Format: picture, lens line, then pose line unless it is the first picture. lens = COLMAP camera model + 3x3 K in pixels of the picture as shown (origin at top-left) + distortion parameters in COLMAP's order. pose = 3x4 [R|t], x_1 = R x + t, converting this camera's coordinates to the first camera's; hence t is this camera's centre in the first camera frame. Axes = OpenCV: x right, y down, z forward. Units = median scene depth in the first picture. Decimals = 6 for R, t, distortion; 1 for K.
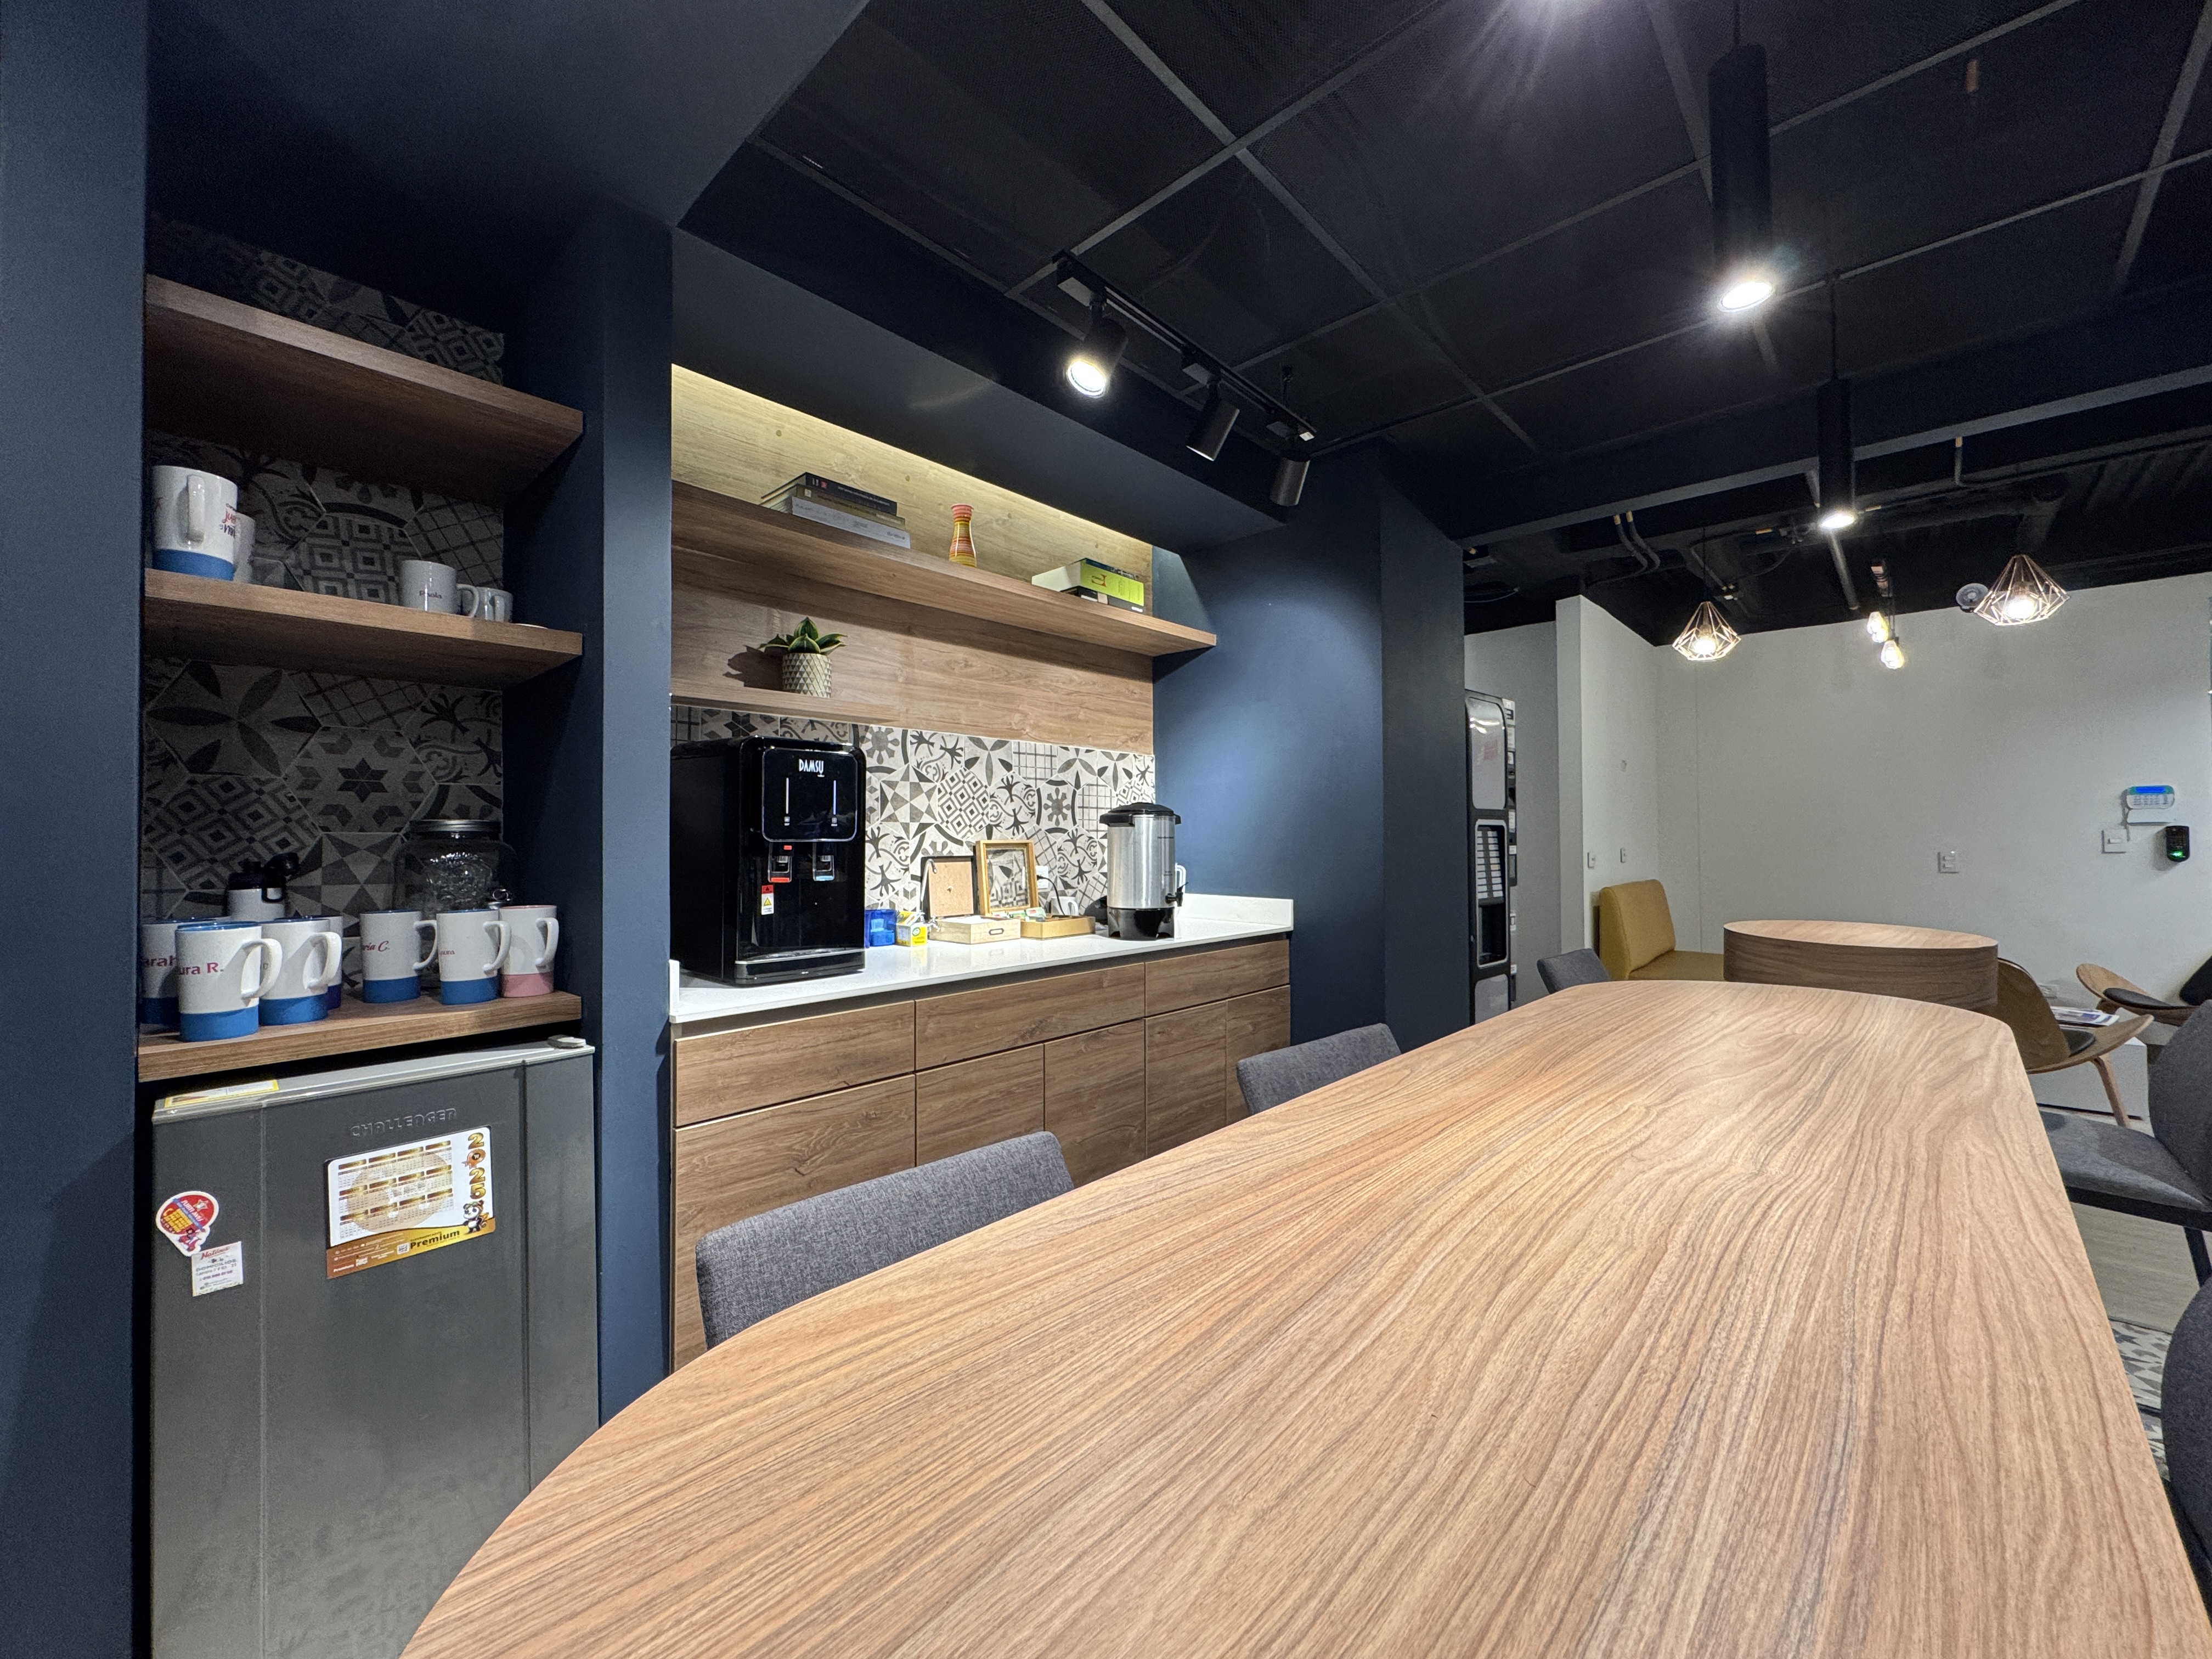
lens RADIAL K [[883.0, 0, 1104.5], [0, 883.0, 828.1], [0, 0, 1]] dist [-0.002338, 0.000025]
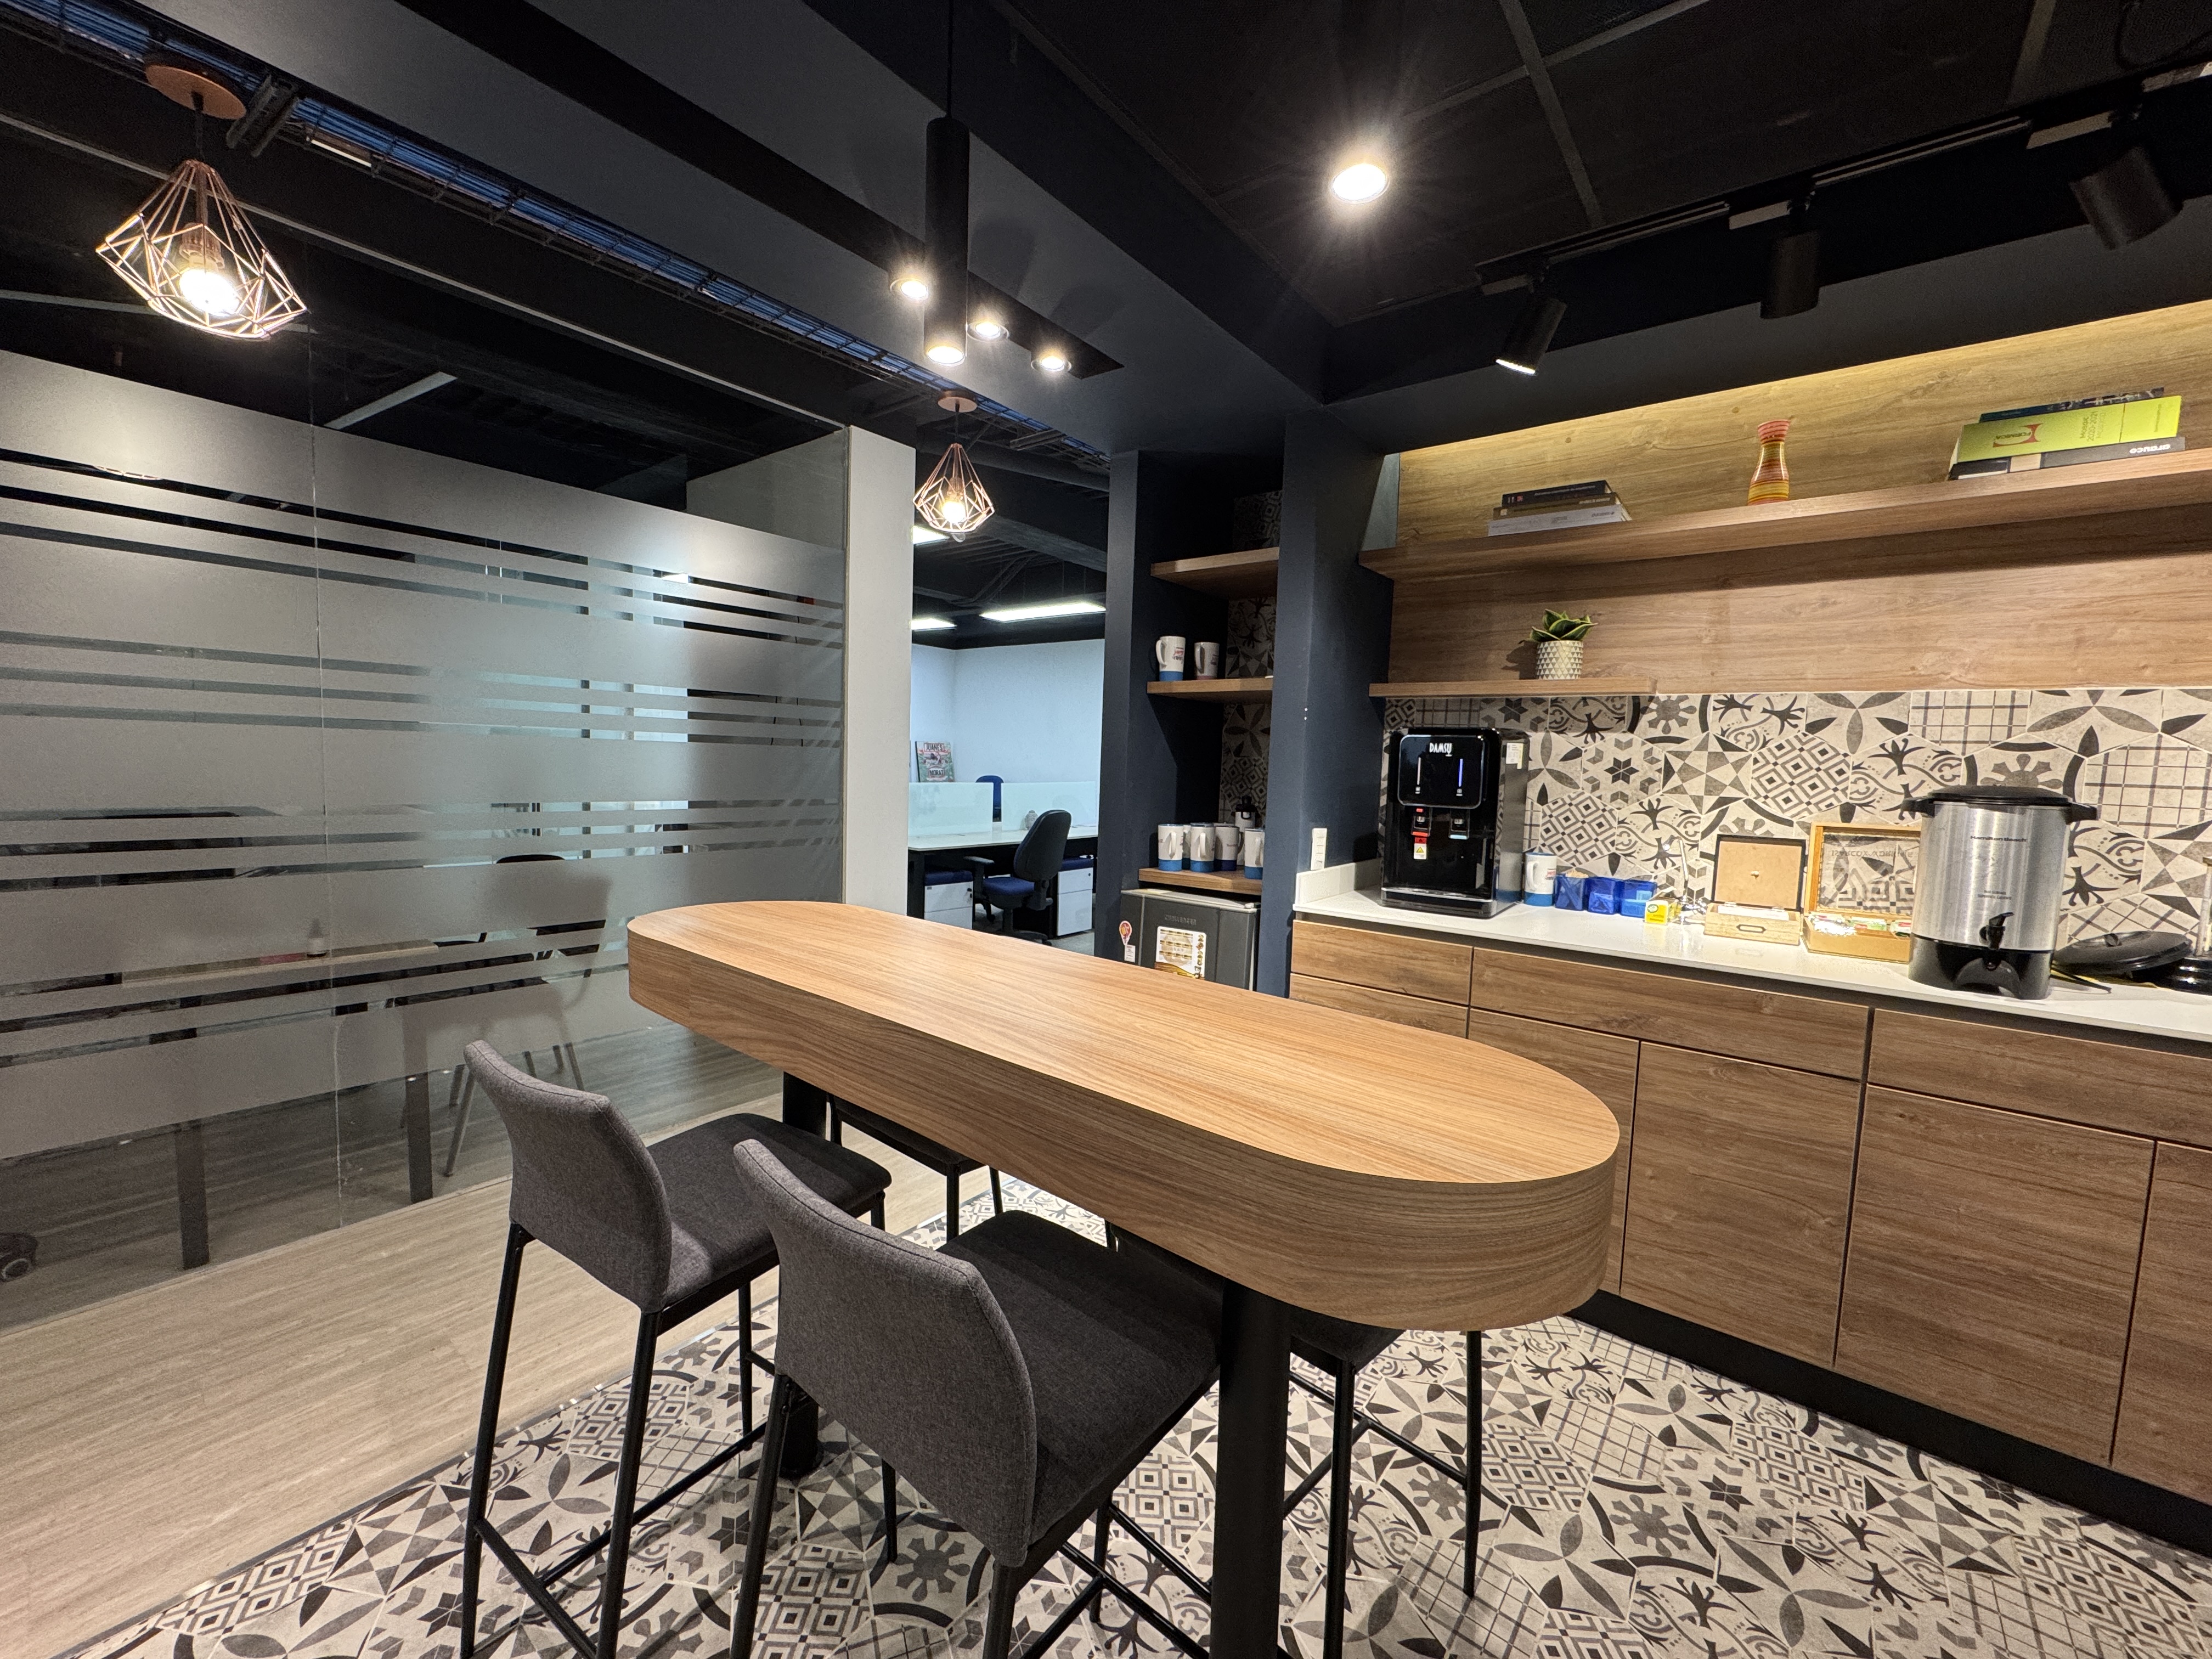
lens RADIAL K [[883.0, 0, 1105.2], [0, 883.0, 828.8], [0, 0, 1]] dist [-0.002338, 0.000025]
pose [[0.067922, 0.086416, -0.993941, 0.654888], [-0.020074, 0.996158, 0.085237, -0.037693], [0.997489, 0.014163, 0.069396, 0.308016]]
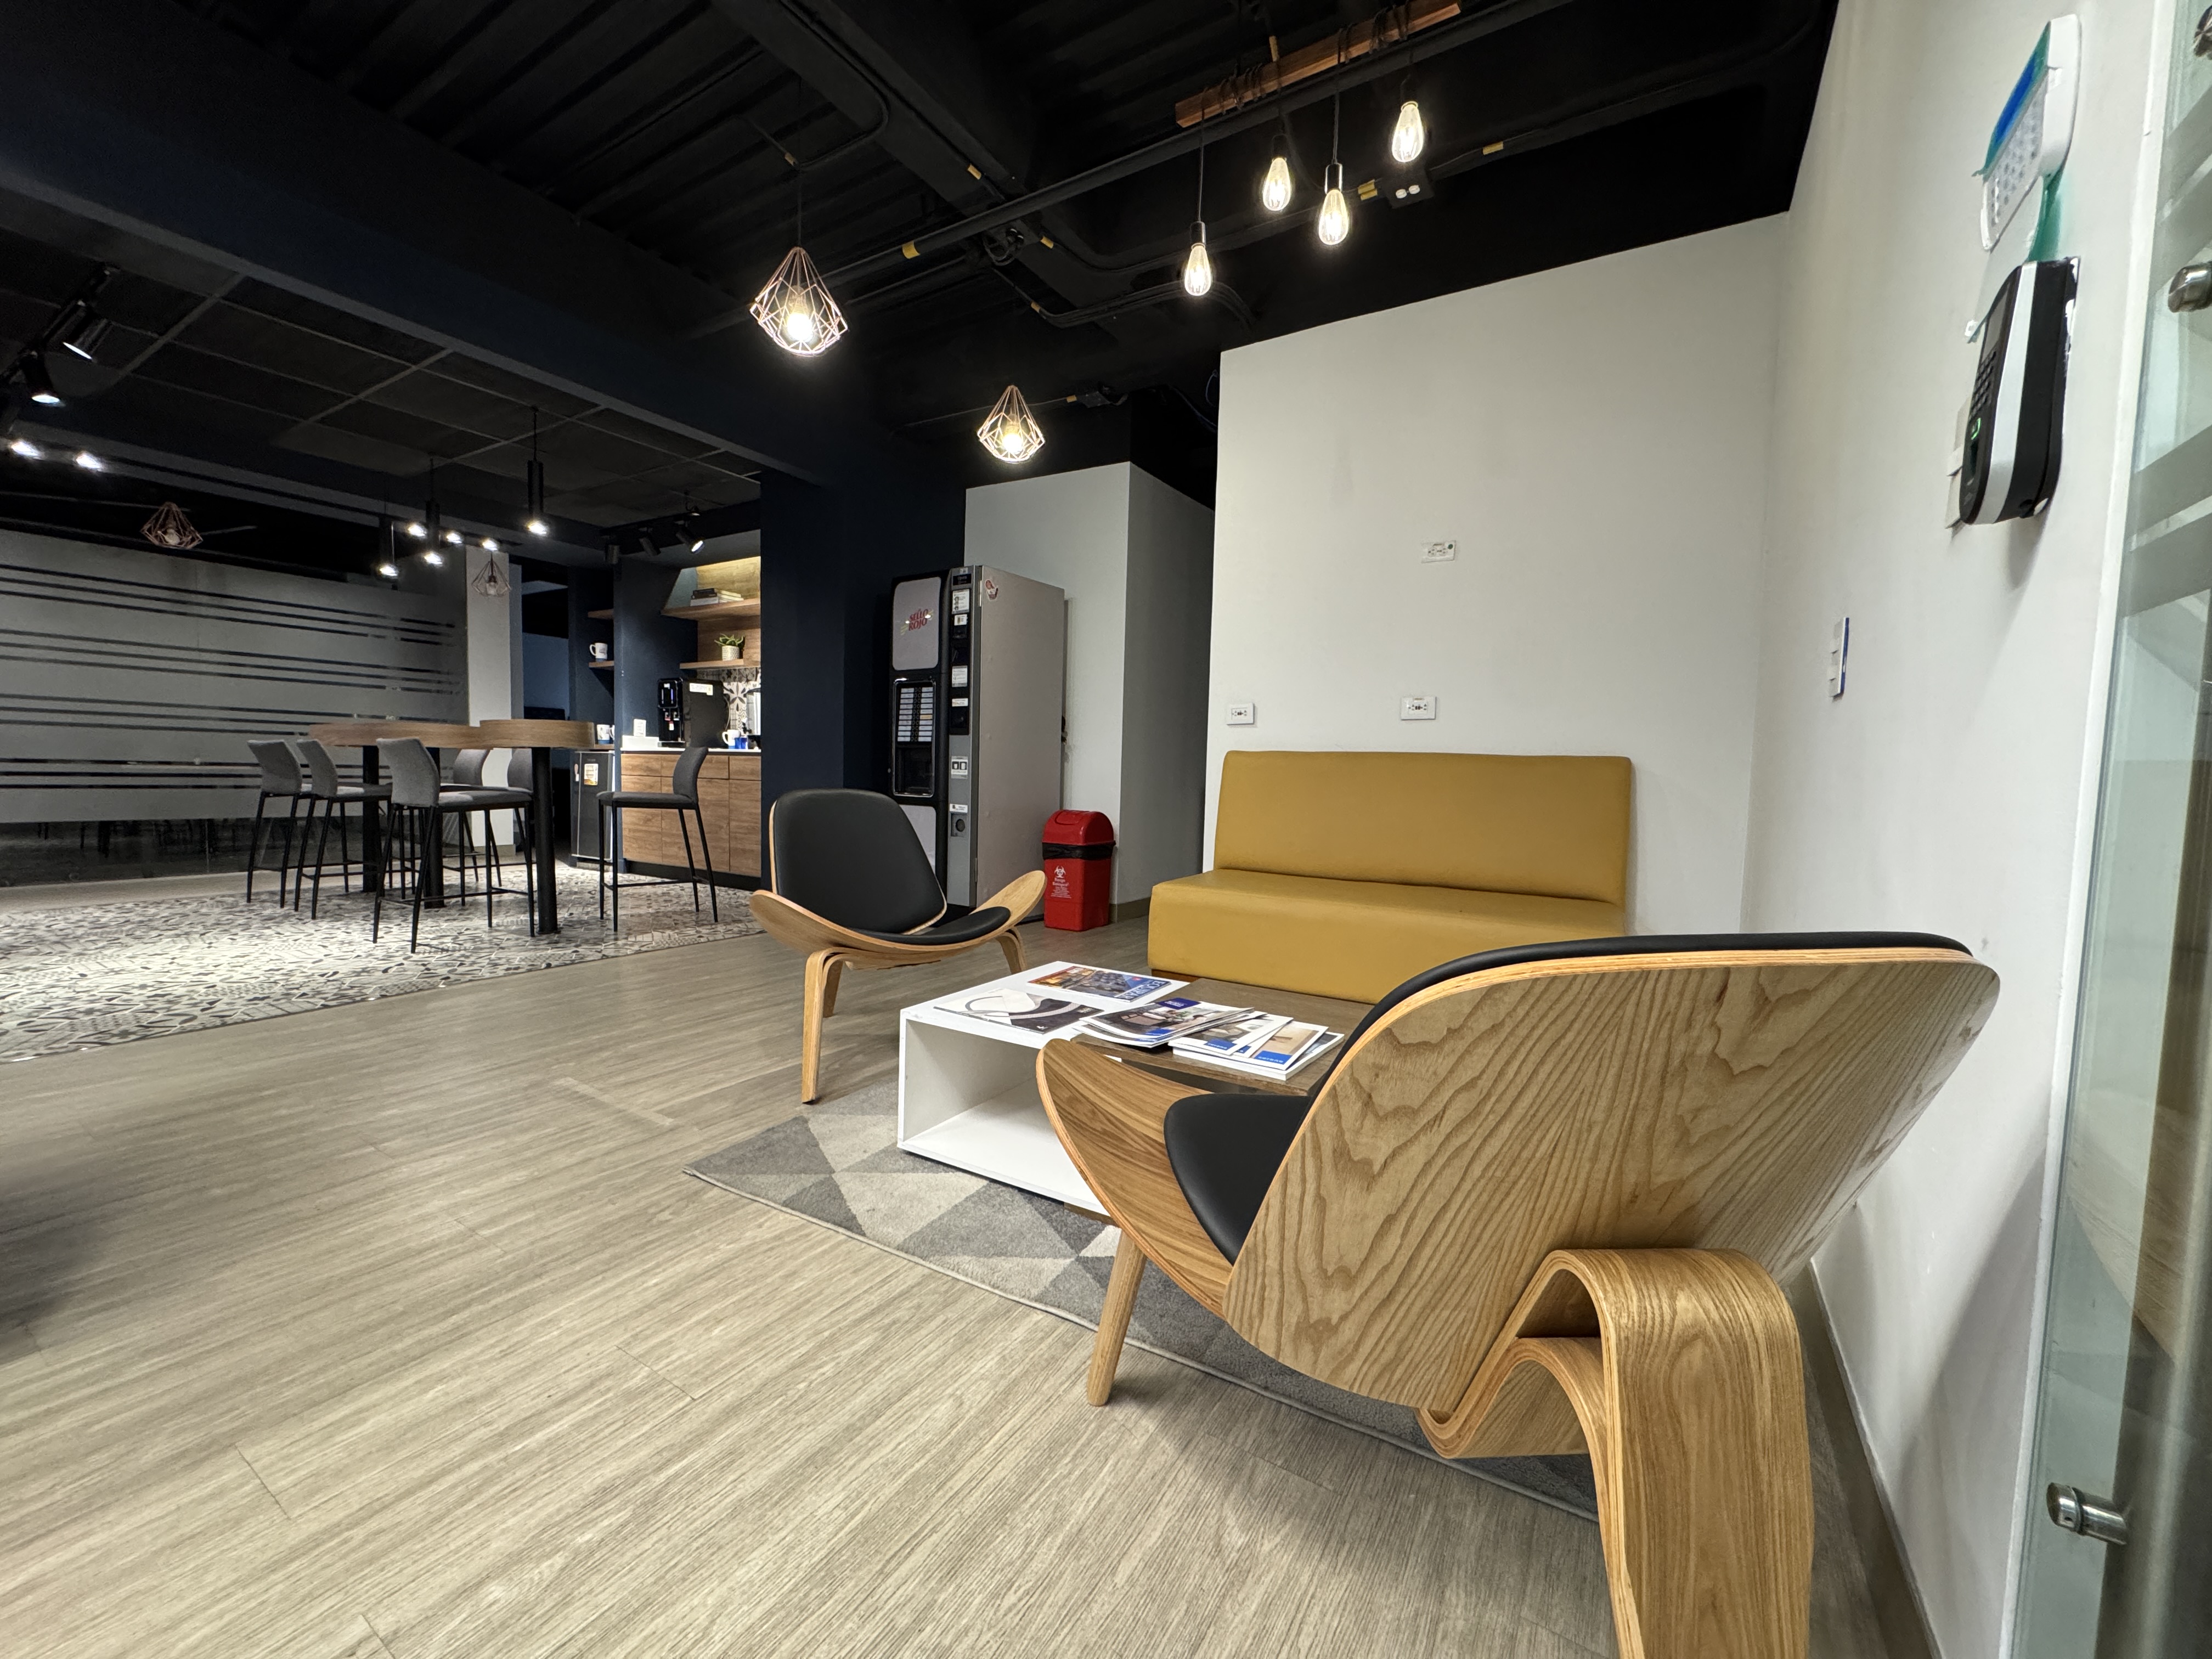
lens RADIAL K [[883.0, 0, 1110.0], [0, 883.0, 829.5], [0, 0, 1]] dist [-0.002338, 0.000025]
pose [[0.182491, 0.072253, -0.980549, 2.408095], [-0.013839, 0.997386, 0.070918, 0.157130], [0.983110, 0.000628, 0.183014, 1.477741]]
